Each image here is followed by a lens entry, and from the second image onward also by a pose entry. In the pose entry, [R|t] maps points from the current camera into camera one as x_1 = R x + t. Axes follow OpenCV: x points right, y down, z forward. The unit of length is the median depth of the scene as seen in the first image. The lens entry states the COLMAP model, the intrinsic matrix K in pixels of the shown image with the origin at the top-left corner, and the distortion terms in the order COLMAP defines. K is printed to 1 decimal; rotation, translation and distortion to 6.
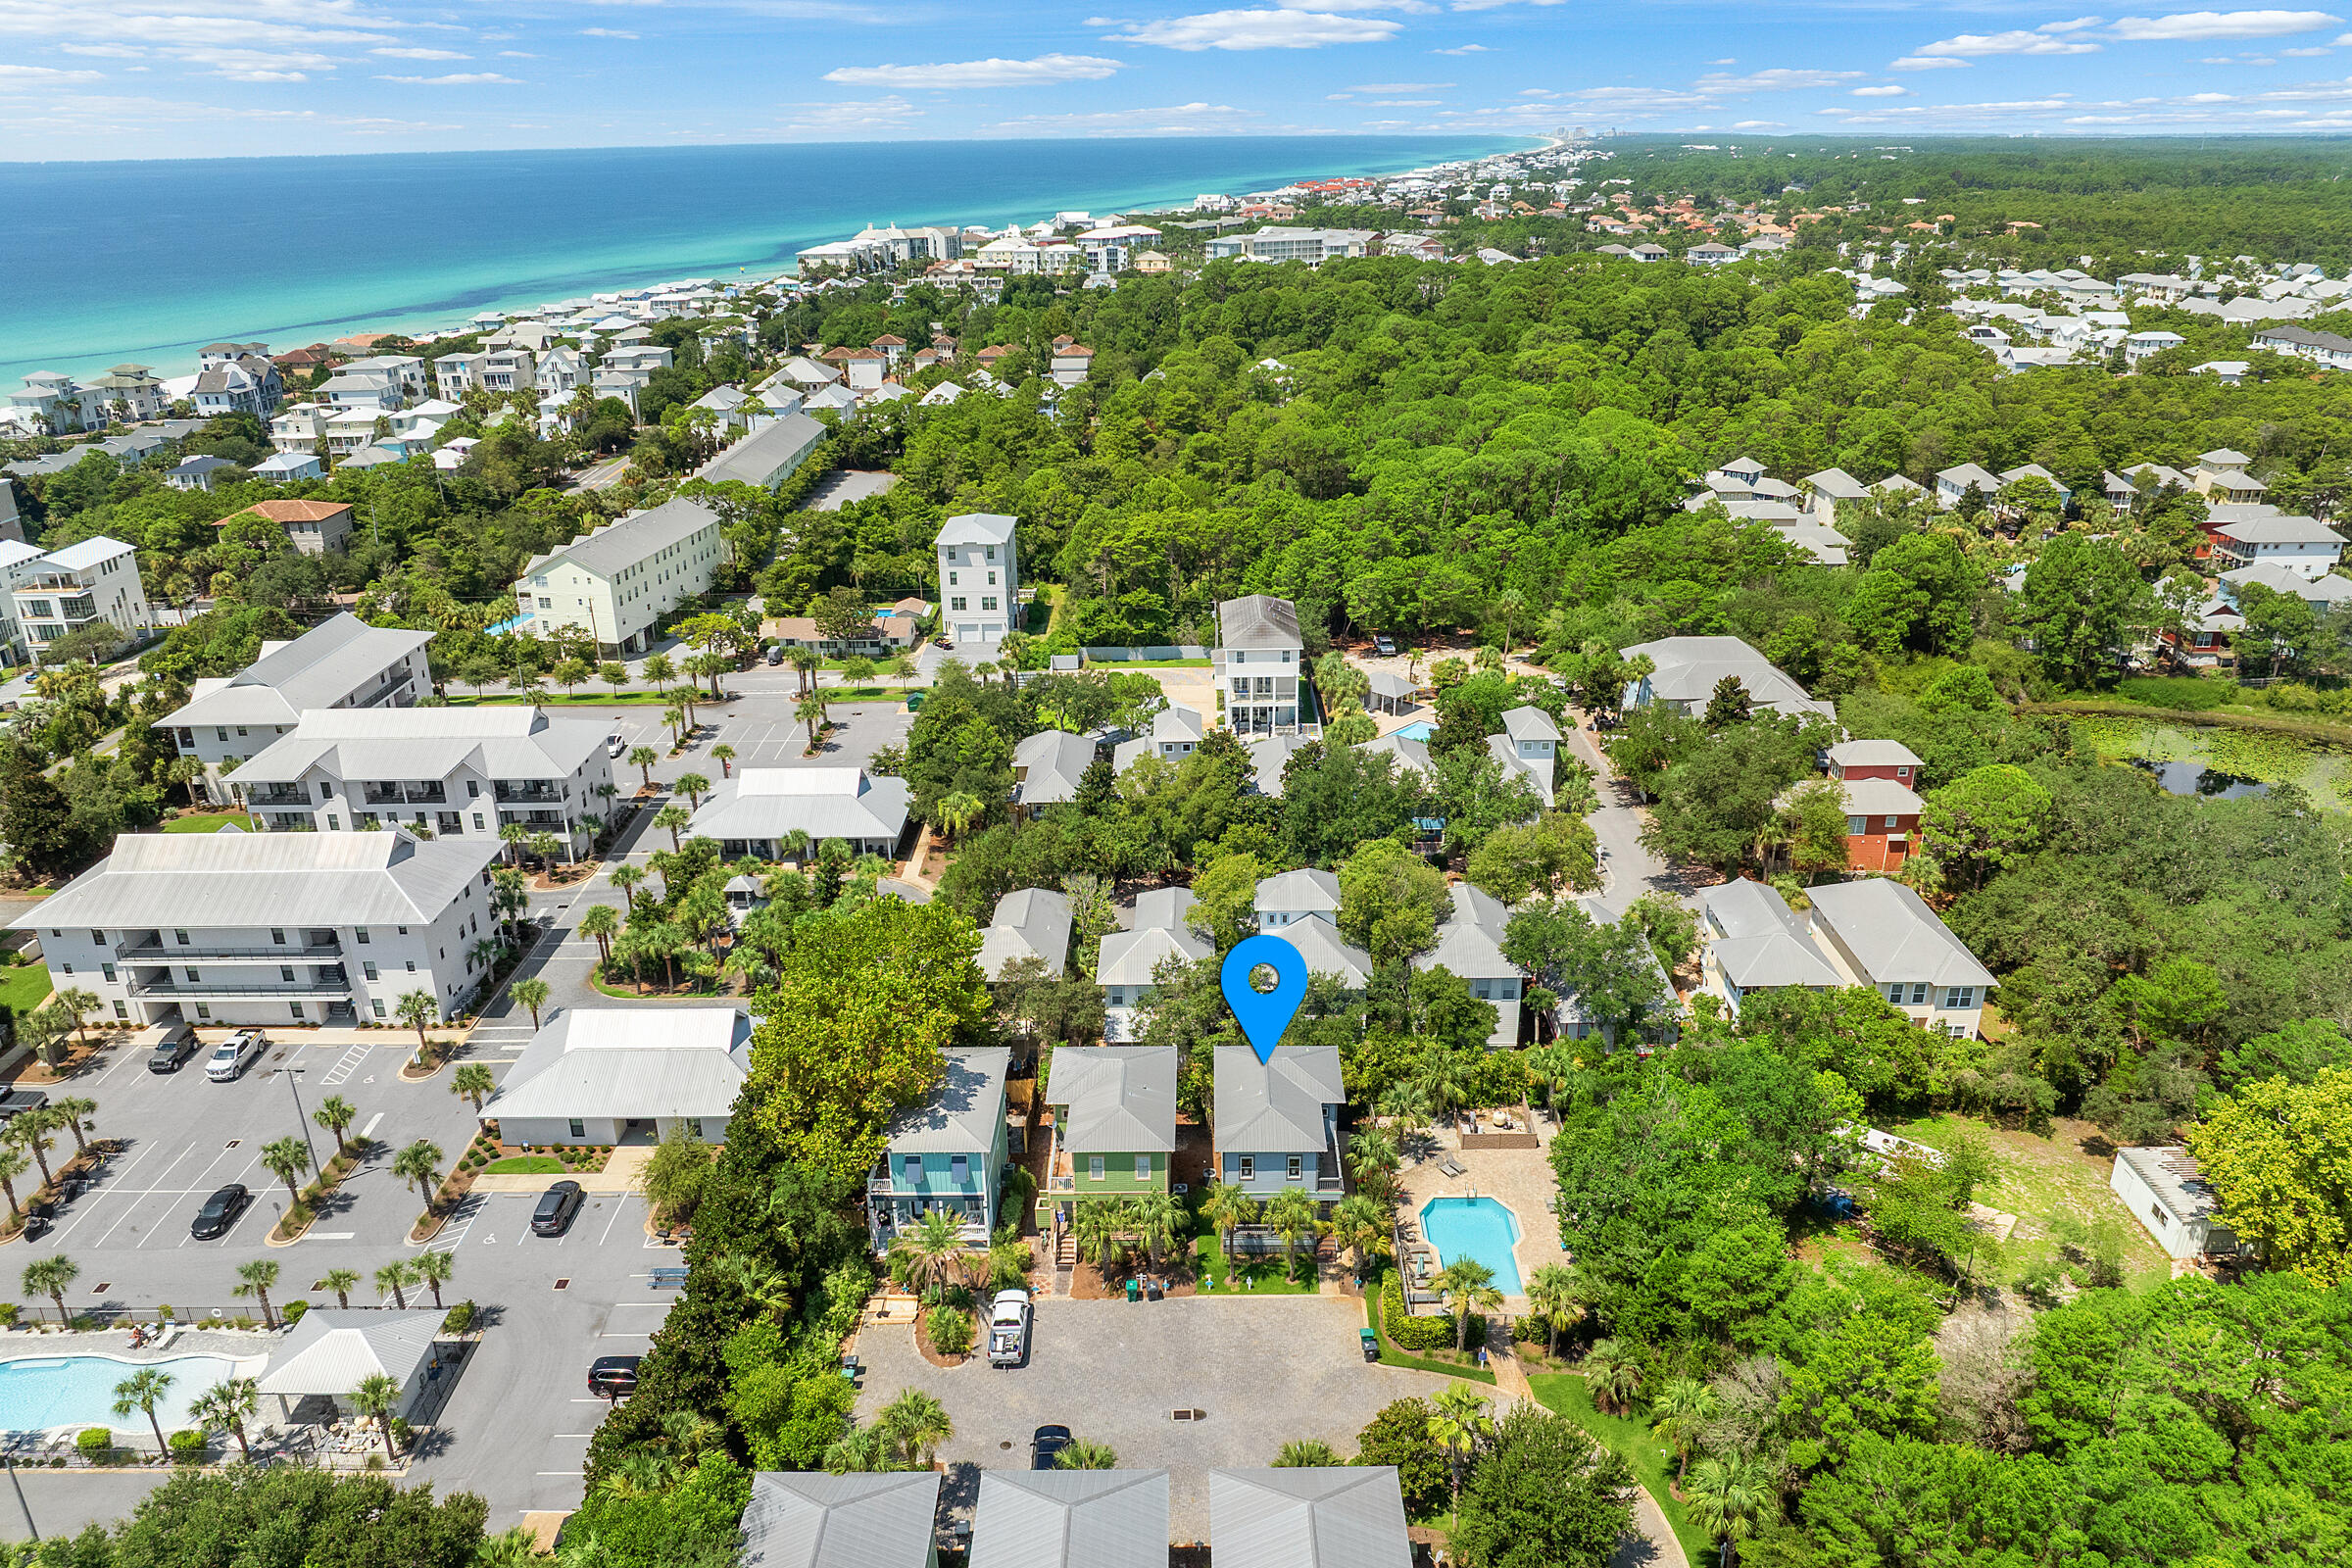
lens RADIAL K [[1684.7, 0, 1214.3], [0, 1684.7, 837.8], [0, 0, 1]] dist [-0.040628, -0.002393]
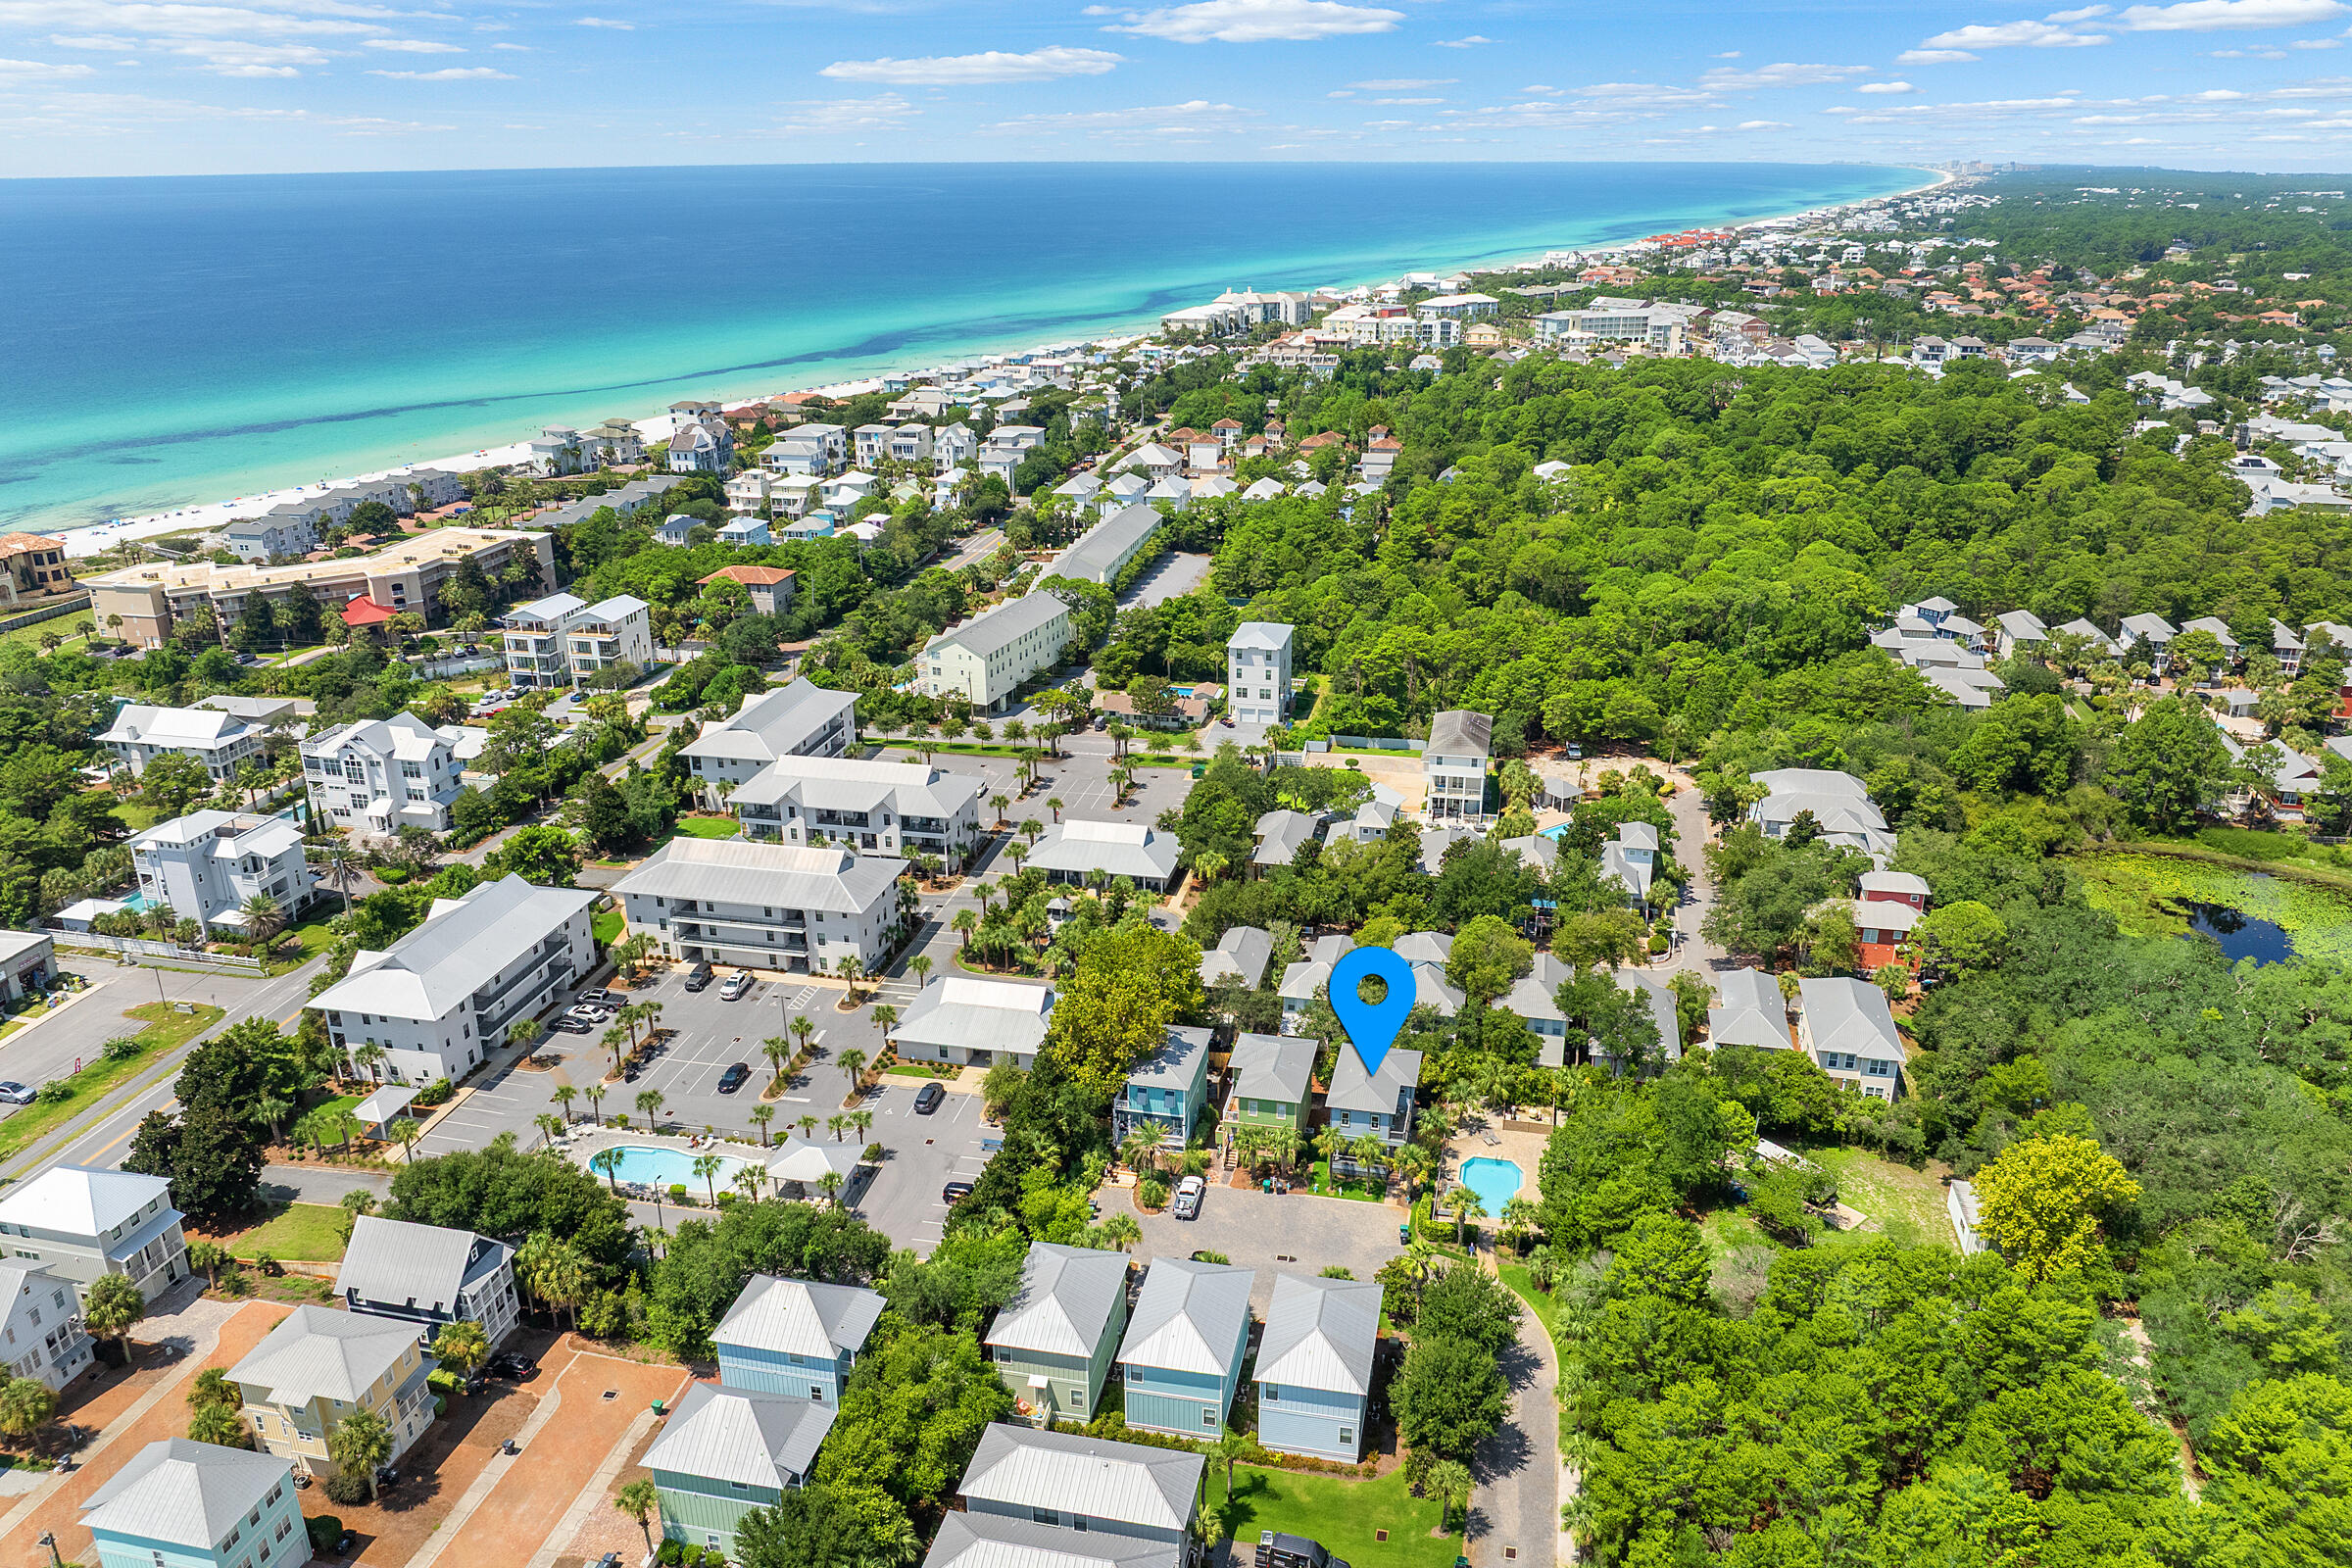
lens RADIAL K [[1684.7, 0, 1214.3], [0, 1684.7, 837.8], [0, 0, 1]] dist [-0.040628, -0.002393]
pose [[0.978392, 0.085639, -0.188187, 0.114735], [-0.087005, 0.996207, 0.001004, -0.039607], [0.187559, 0.015391, 0.982133, -0.389450]]
